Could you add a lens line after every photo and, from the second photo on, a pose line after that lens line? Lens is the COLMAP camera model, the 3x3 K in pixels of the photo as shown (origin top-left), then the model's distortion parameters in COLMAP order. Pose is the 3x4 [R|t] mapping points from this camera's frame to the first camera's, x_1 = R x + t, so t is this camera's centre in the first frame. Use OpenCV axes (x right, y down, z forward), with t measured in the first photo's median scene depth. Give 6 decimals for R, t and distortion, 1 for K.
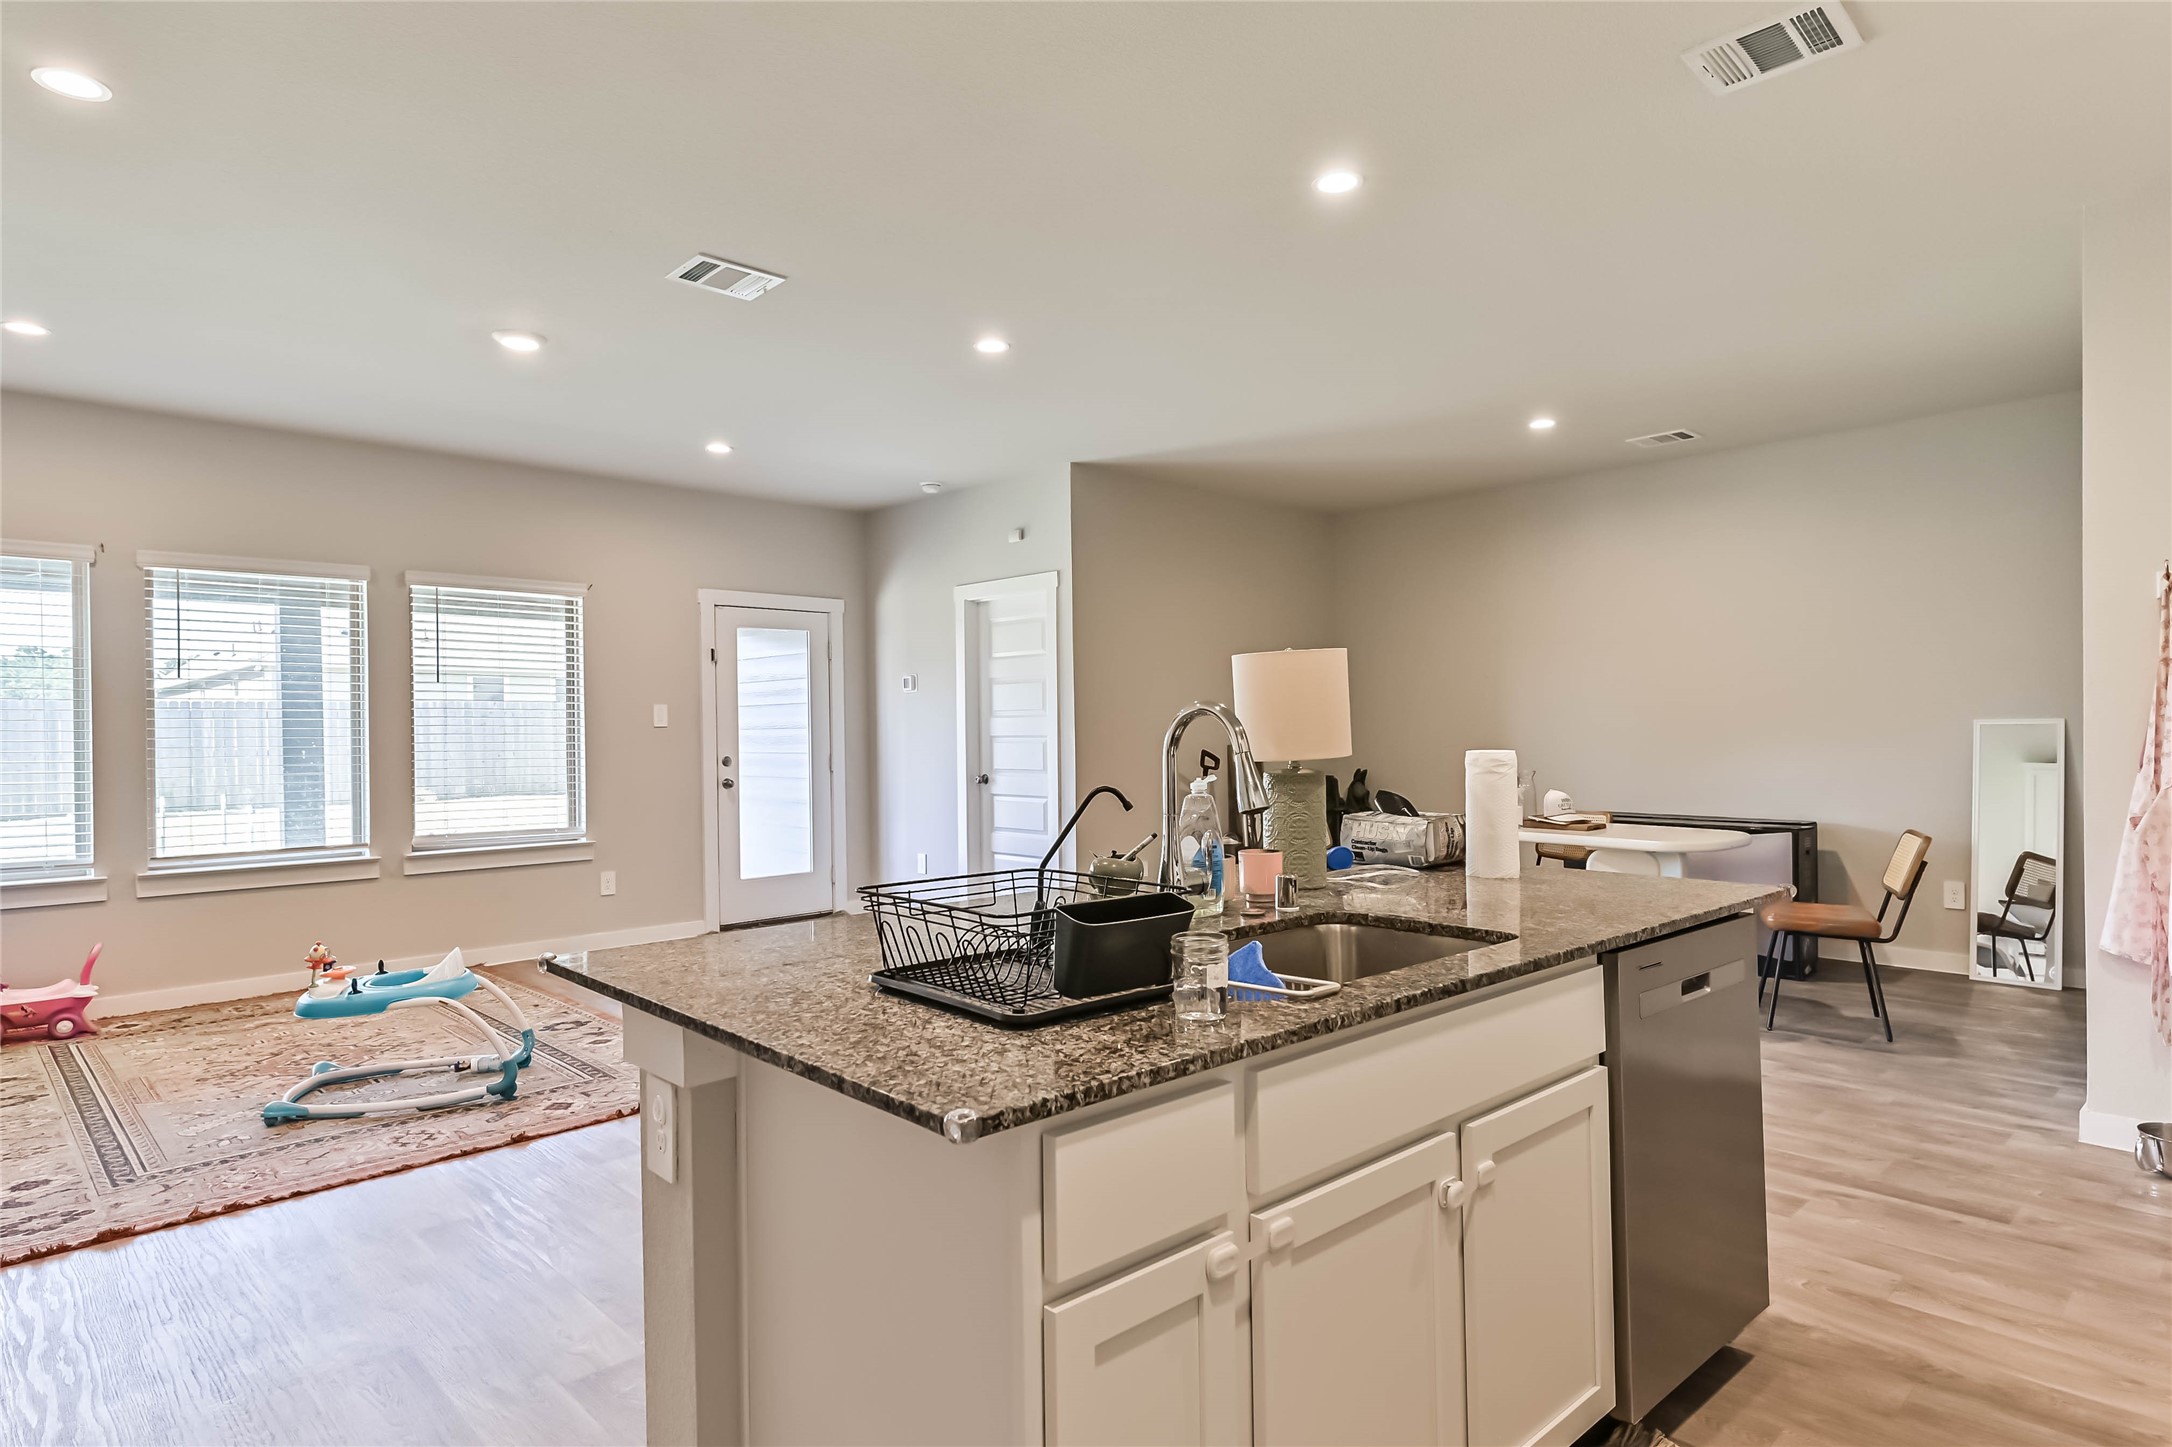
lens RADIAL K [[1209.2, 0, 1073.6], [0, 1209.2, 729.8], [0, 0, 1]] dist [0.004169, -0.002016]
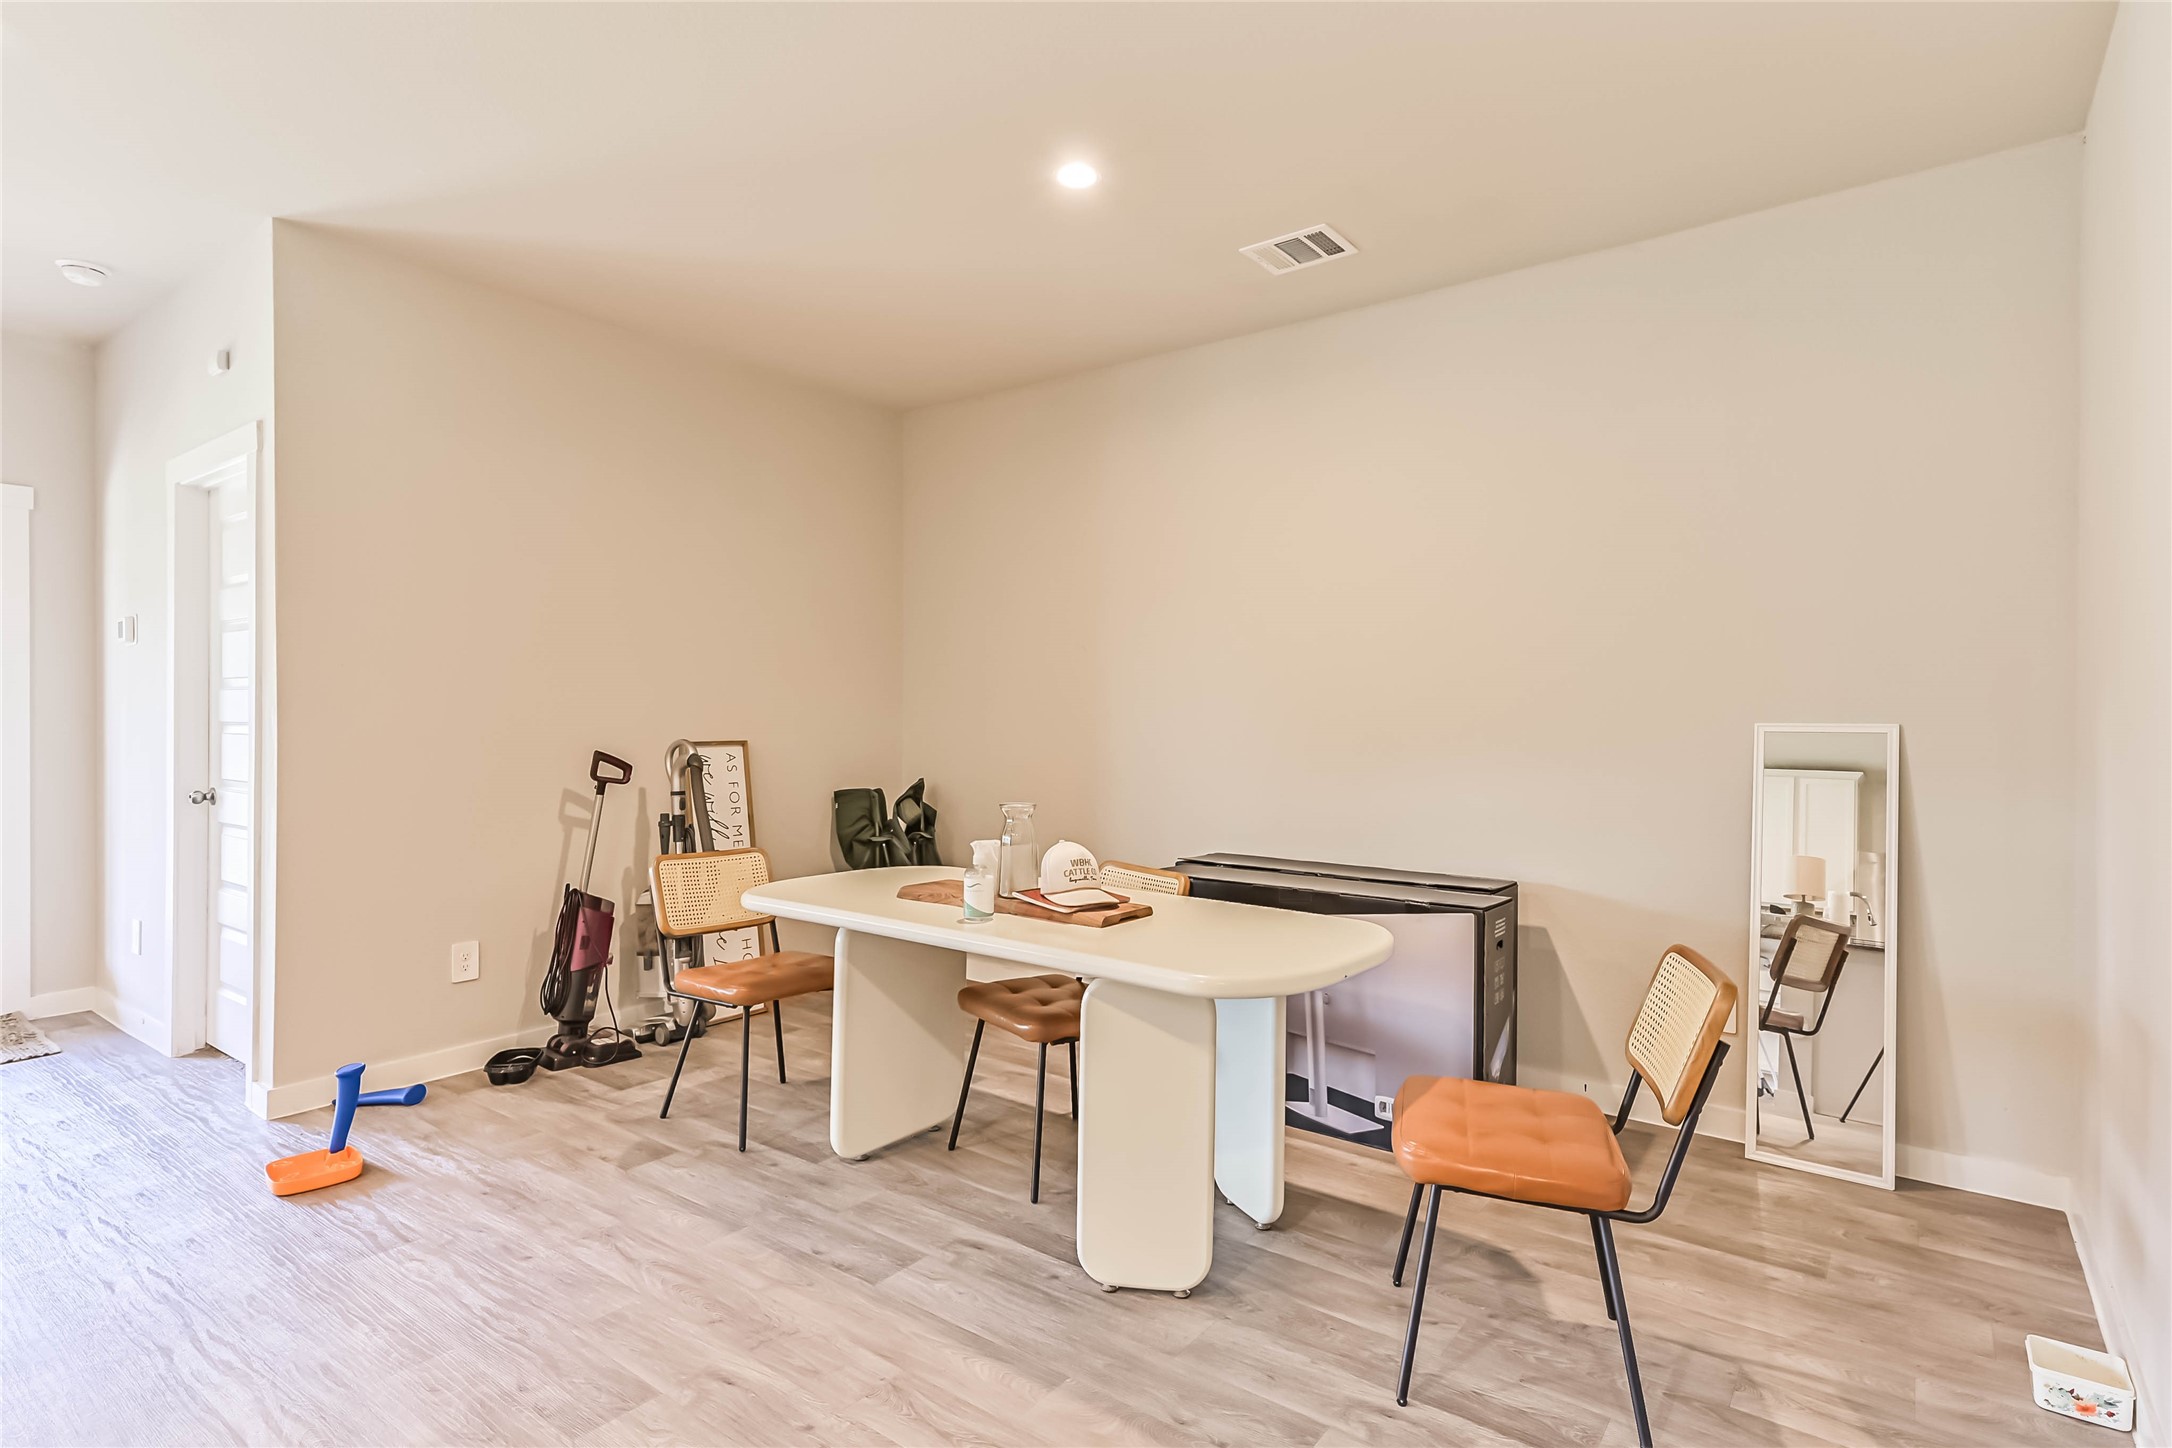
lens RADIAL K [[1120.2, 0, 1094.6], [0, 1120.2, 724.2], [0, 0, 1]] dist [0.017088, 0.000049]
pose [[0.984516, 0.015408, 0.174615, 0.277003], [-0.016787, 0.999838, 0.006422, -0.005067], [-0.174487, -0.009254, 0.984616, 0.437800]]
